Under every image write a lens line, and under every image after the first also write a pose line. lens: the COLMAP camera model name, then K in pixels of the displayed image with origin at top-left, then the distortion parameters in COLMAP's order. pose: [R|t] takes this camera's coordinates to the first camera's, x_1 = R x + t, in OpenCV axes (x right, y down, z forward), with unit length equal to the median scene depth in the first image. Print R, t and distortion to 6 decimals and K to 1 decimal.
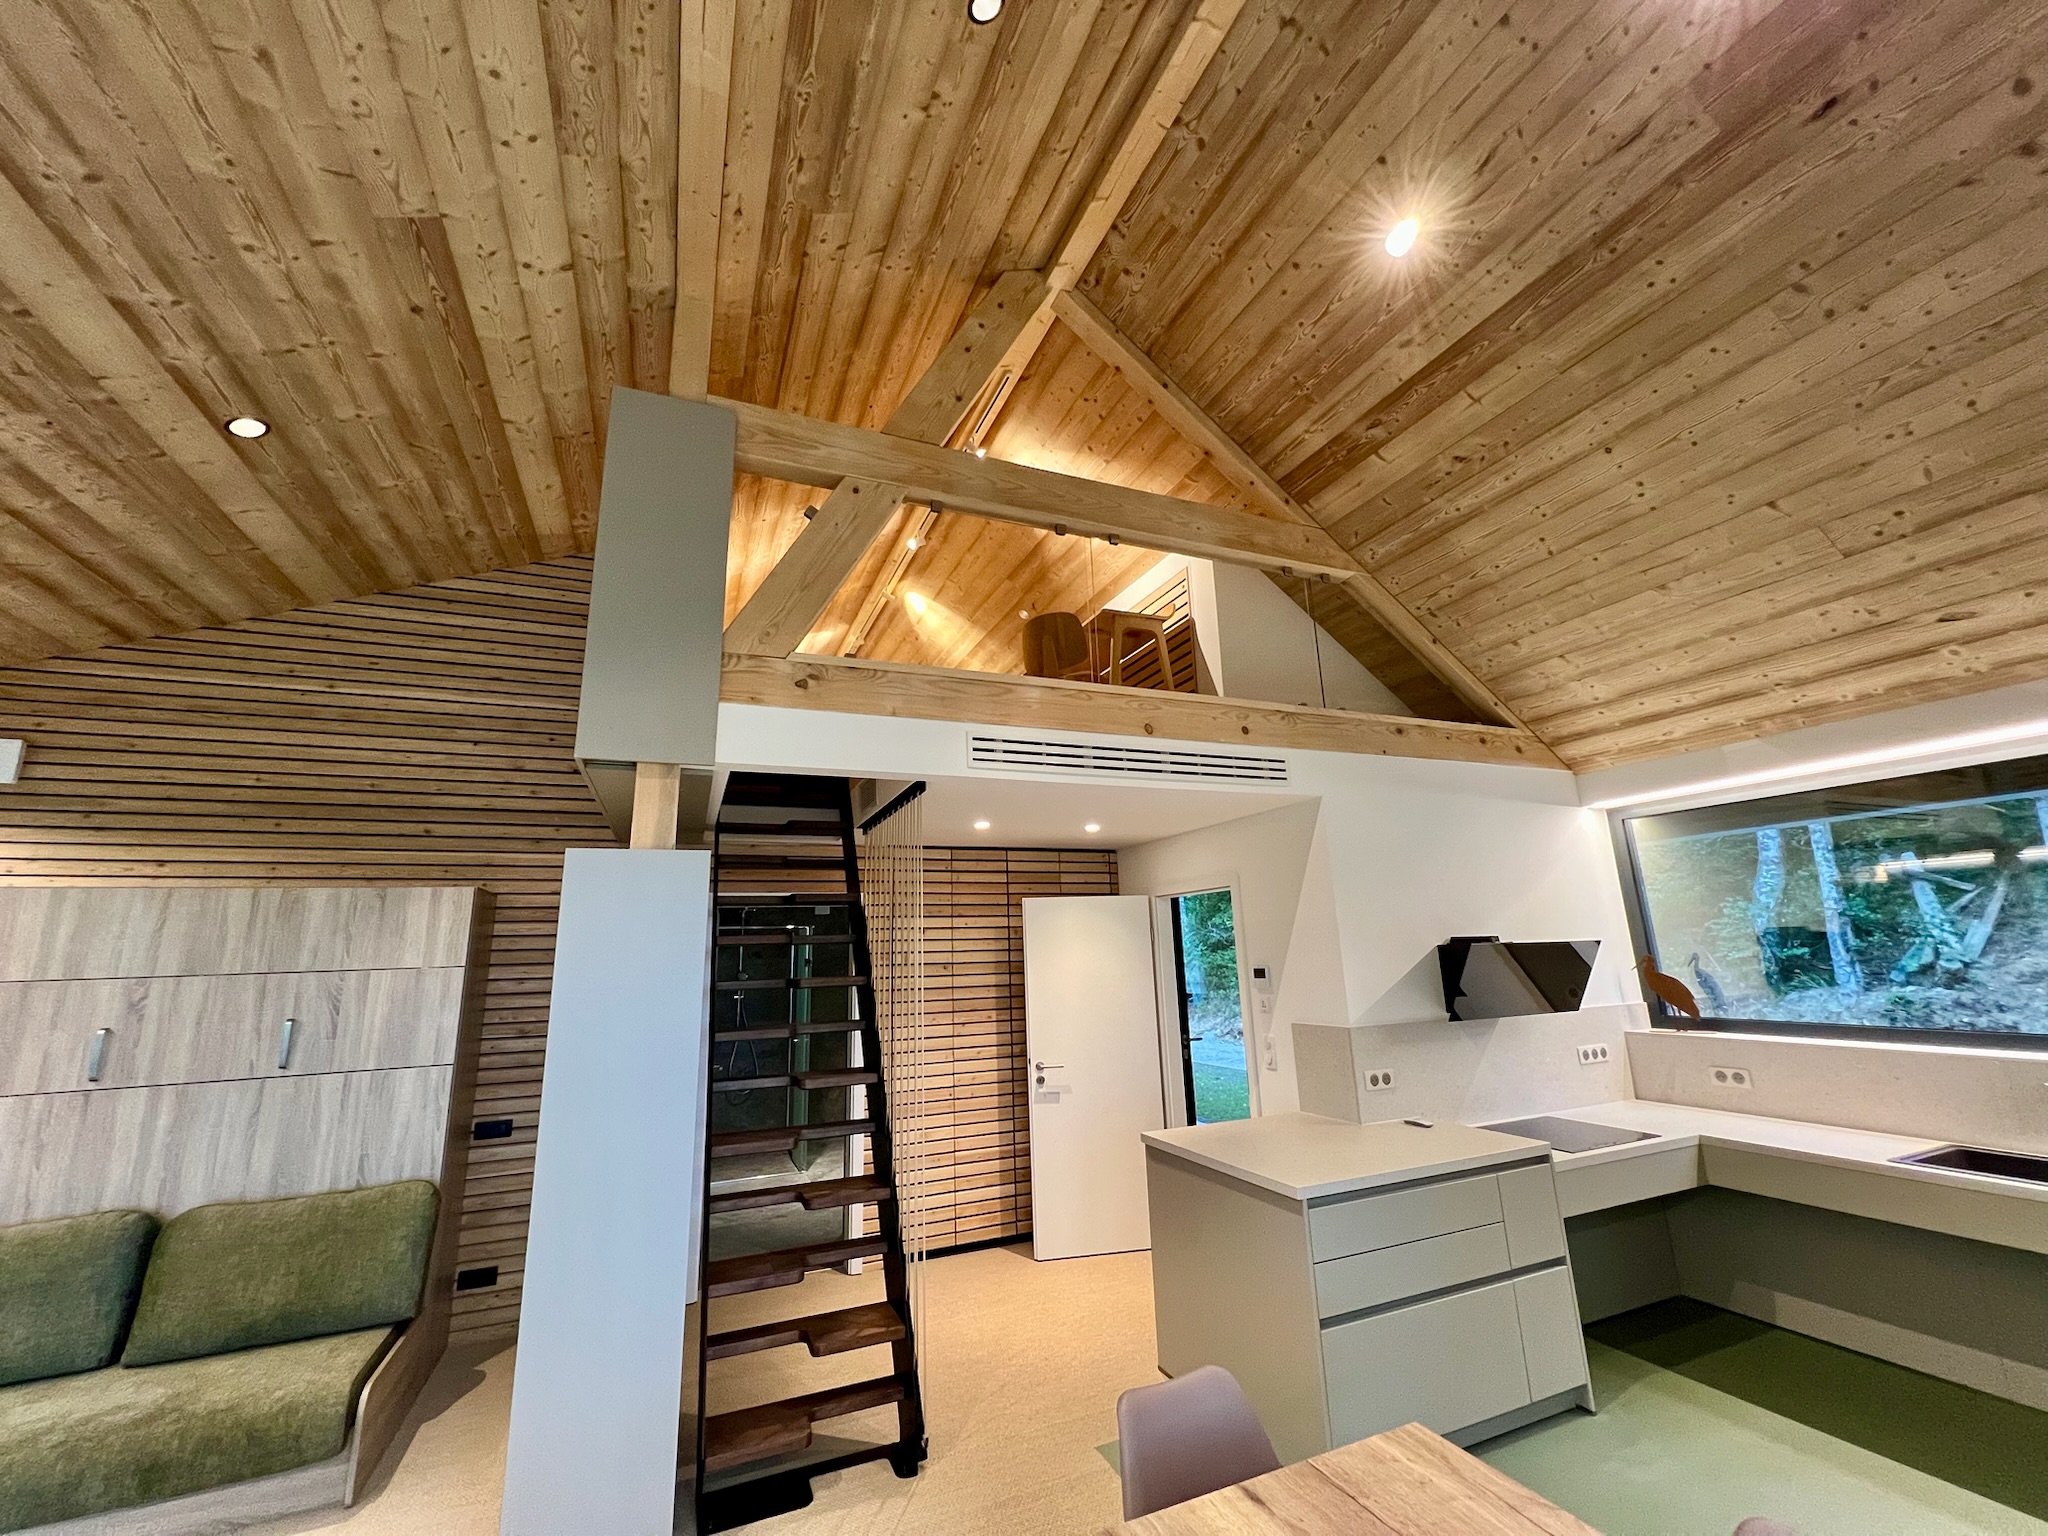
lens RADIAL K [[818.2, 0, 1023.4], [0, 818.2, 760.9], [0, 0, 1]] dist [-0.000301, 0.000323]
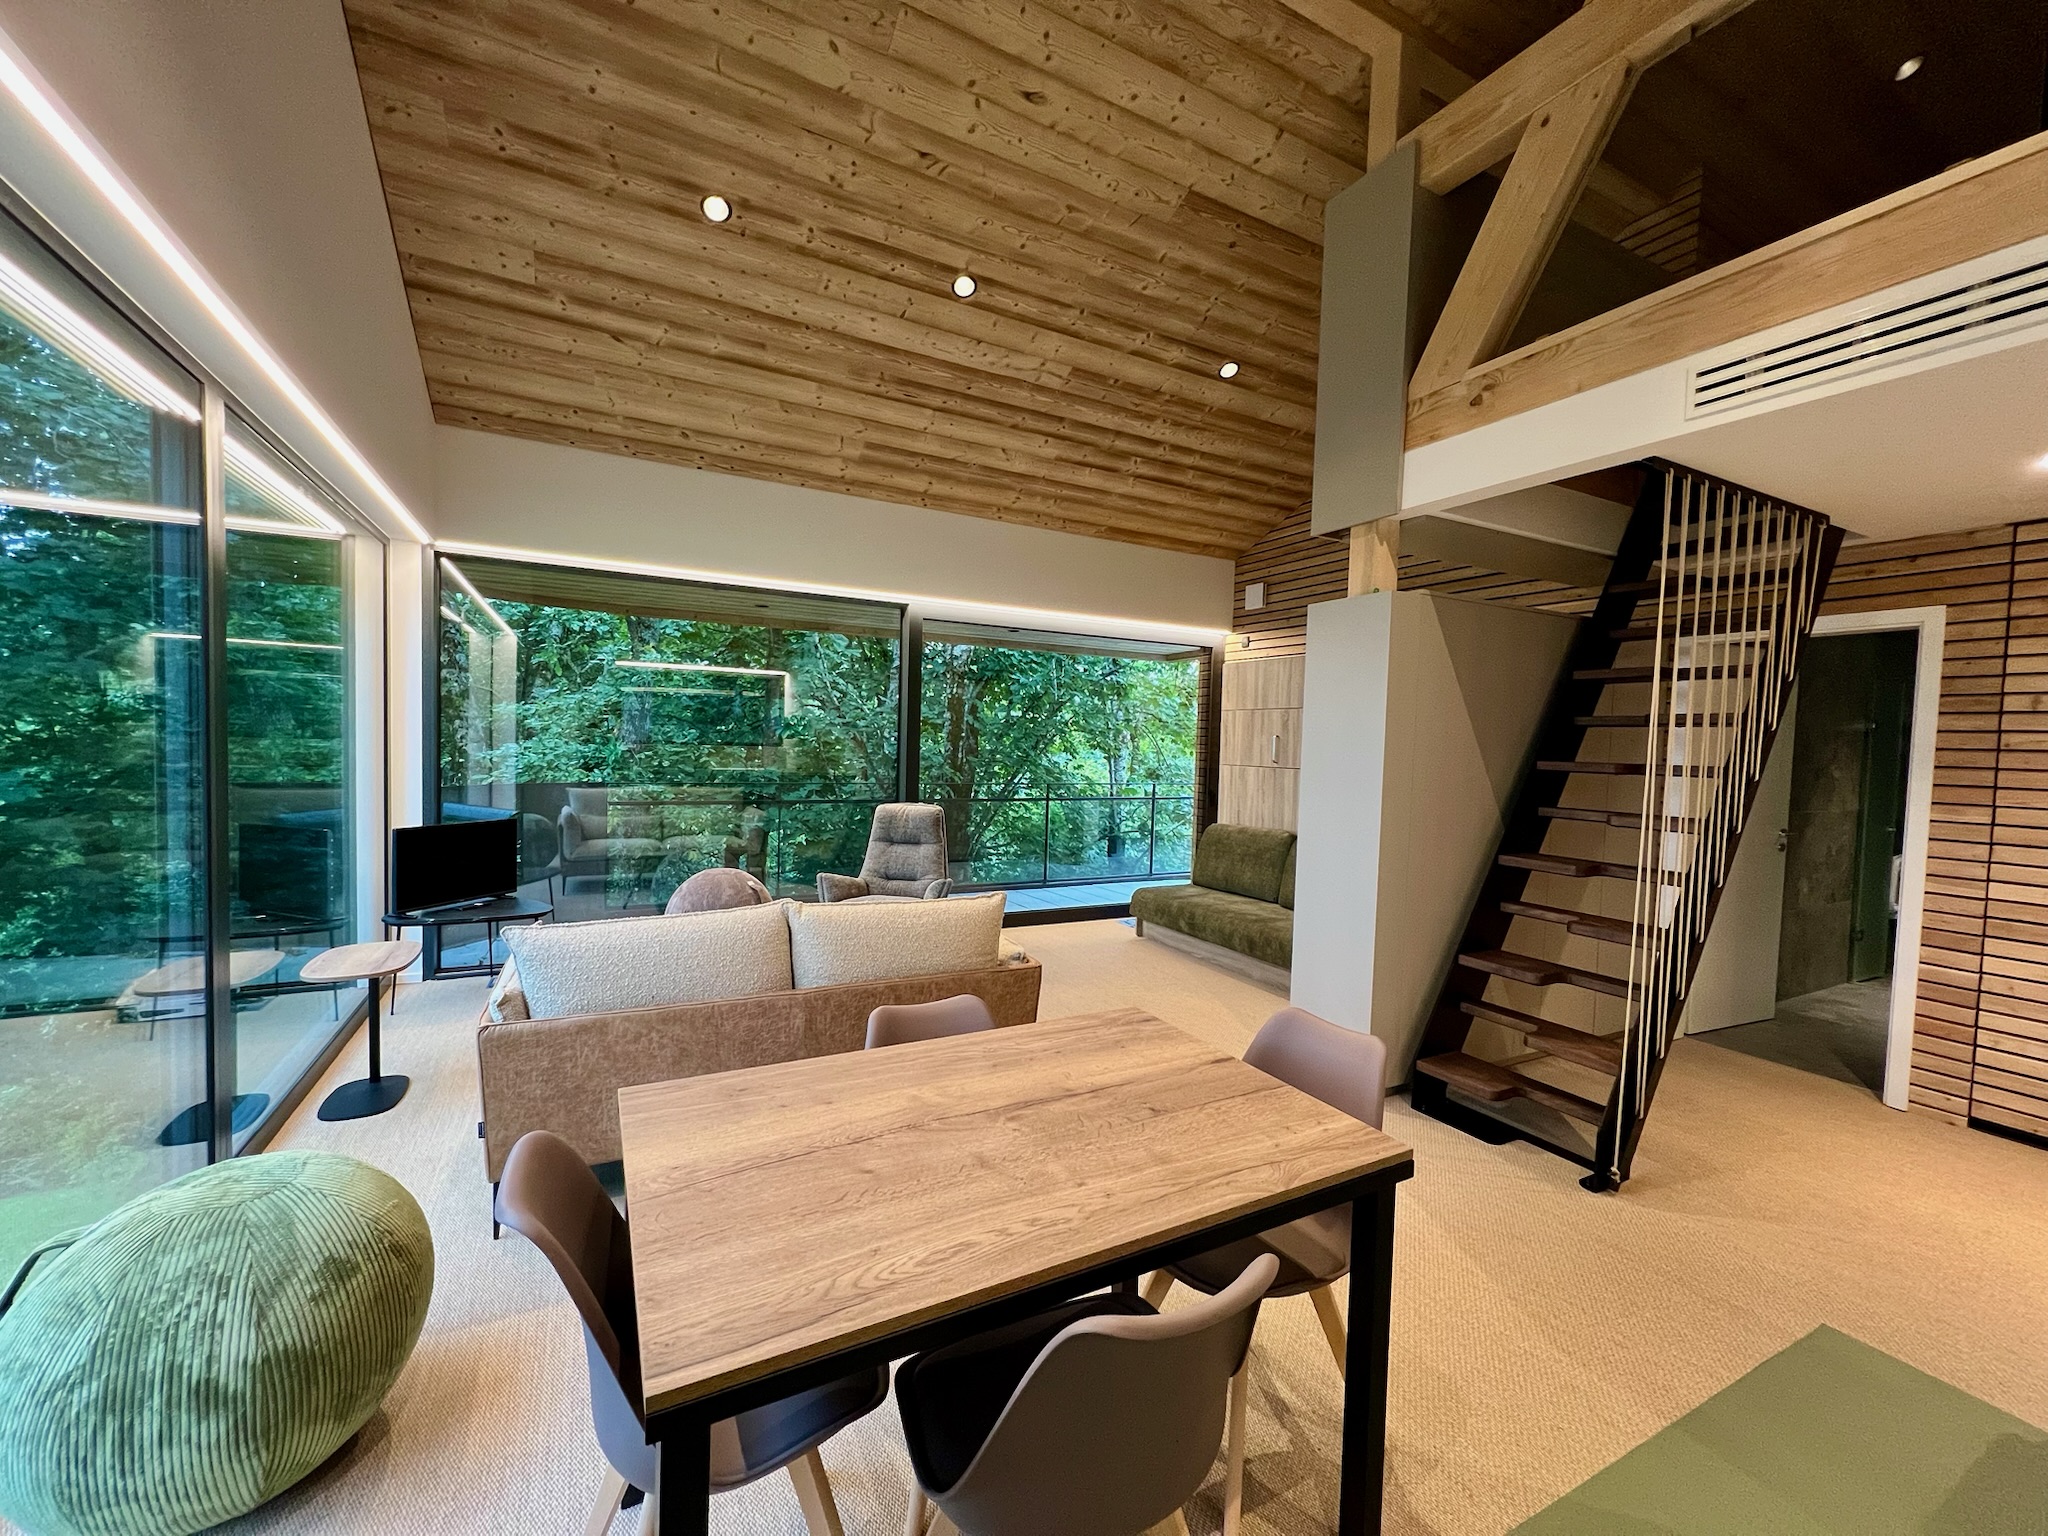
lens RADIAL K [[822.1, 0, 1024.9], [0, 822.1, 773.6], [0, 0, 1]] dist [-0.001559, 0.000034]
pose [[0.084051, 0.074506, -0.993672, 0.611088], [0.199956, 0.975656, 0.090069, 0.126370], [0.976193, -0.206261, 0.067107, 0.299347]]
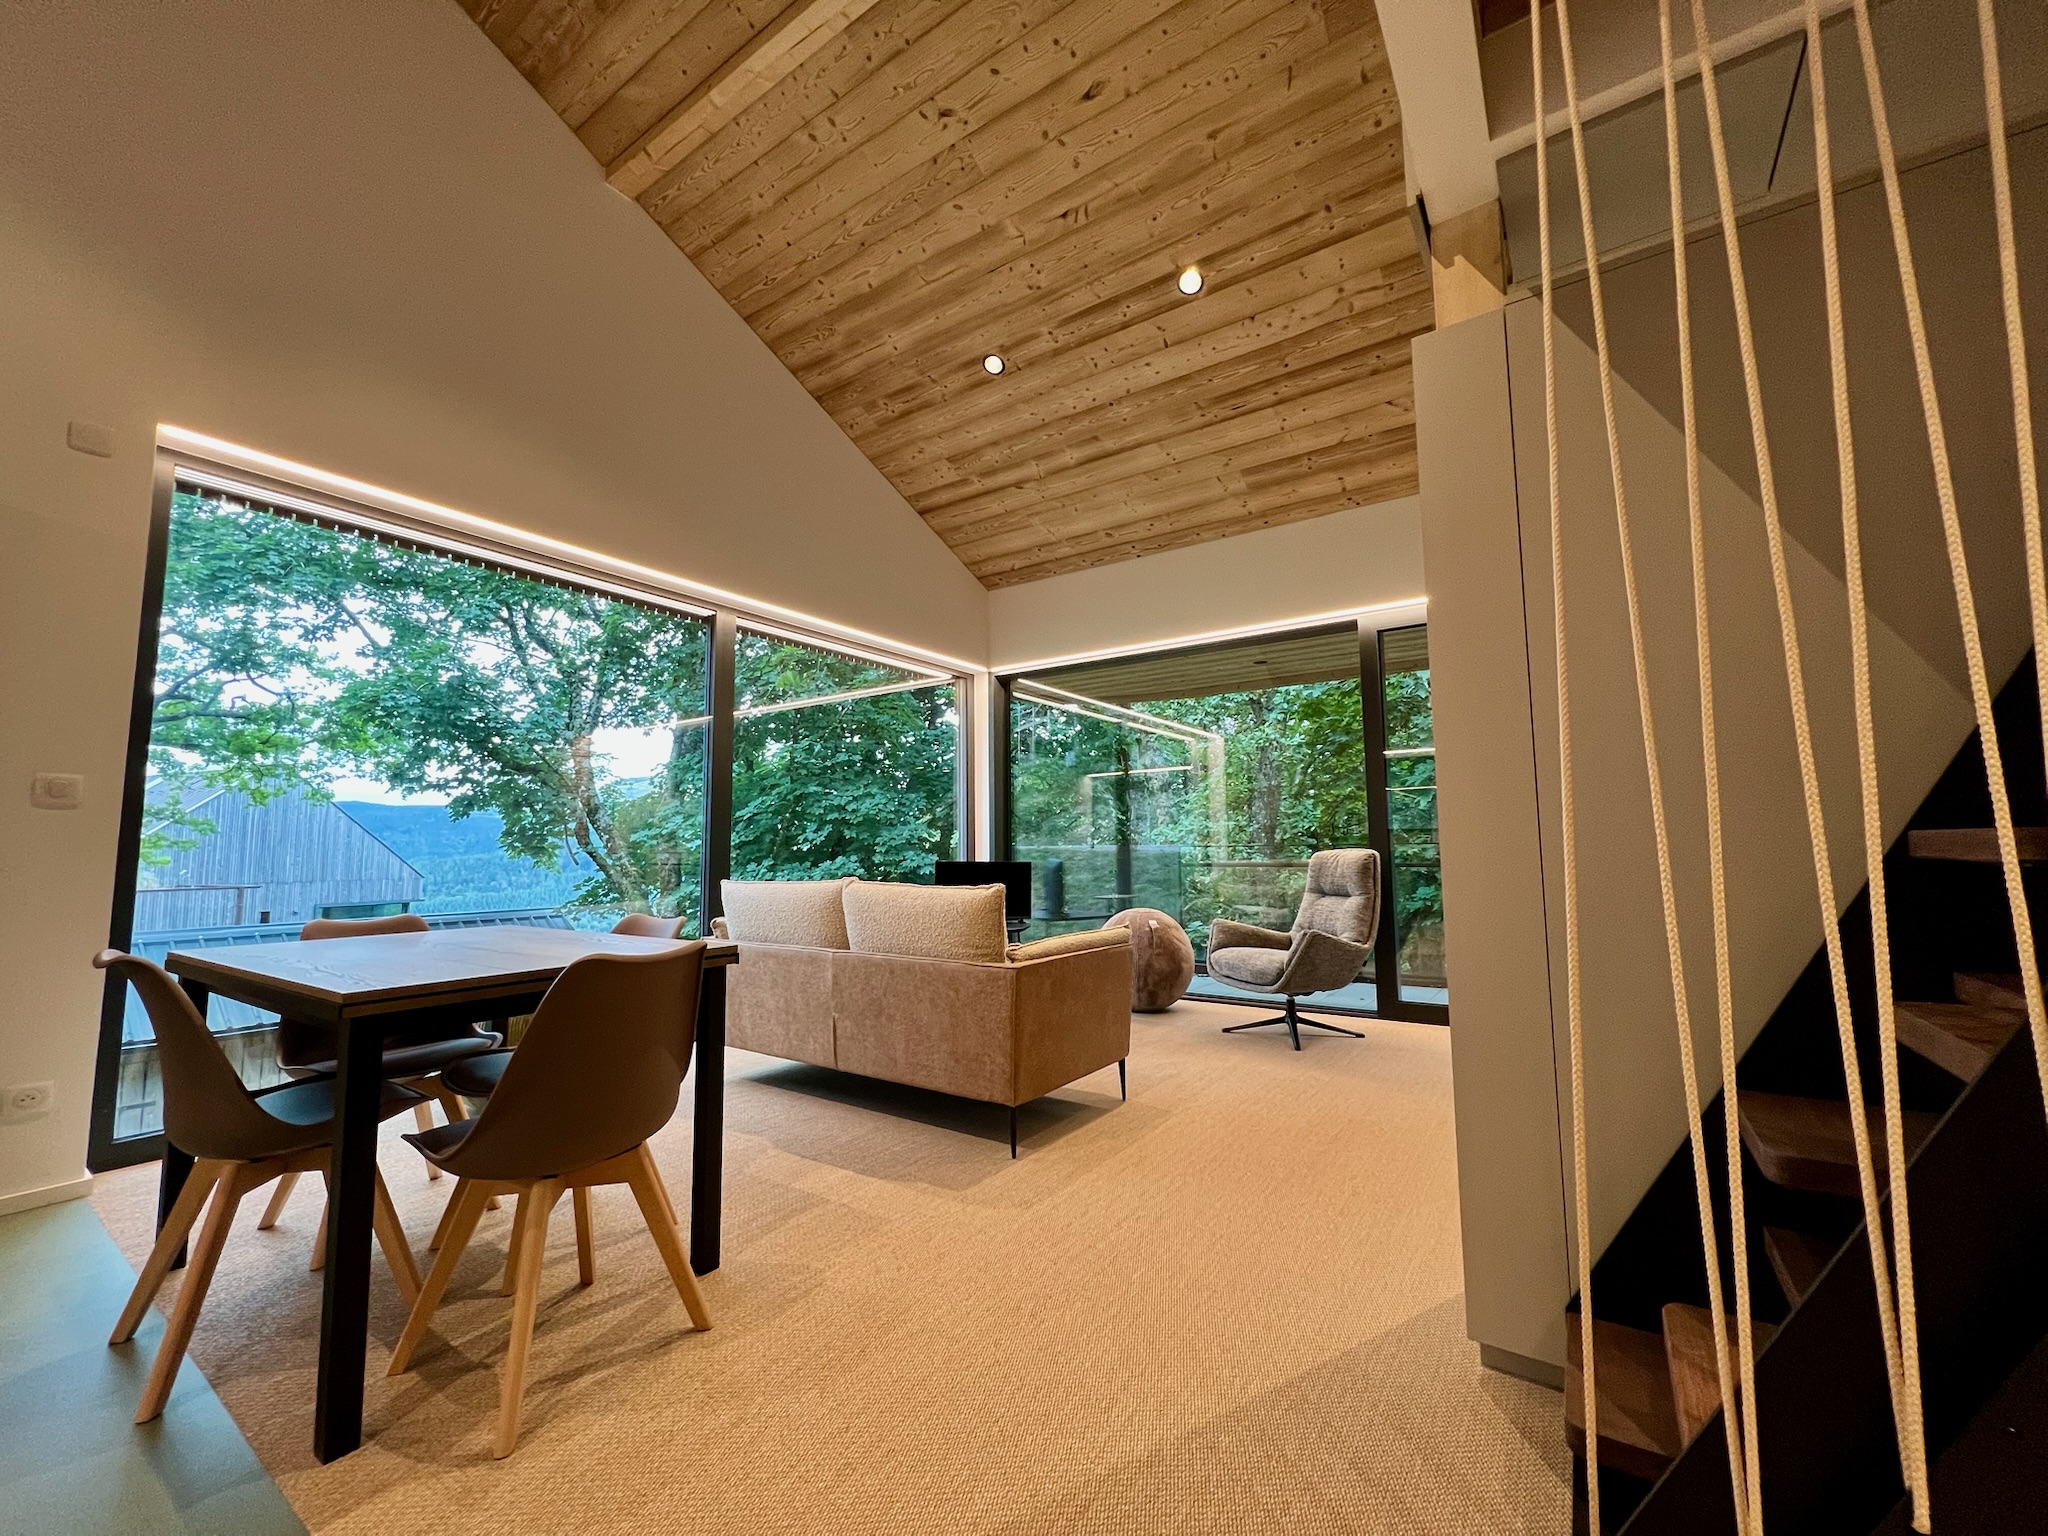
lens RADIAL K [[825.7, 0, 1020.7], [0, 825.7, 777.4], [0, 0, 1]] dist [-0.000561, 0.000065]
pose [[-0.842973, -0.007925, -0.537897, 0.171590], [0.160270, 0.950786, -0.265177, 0.449483], [0.513527, -0.309746, -0.800217, 1.029445]]
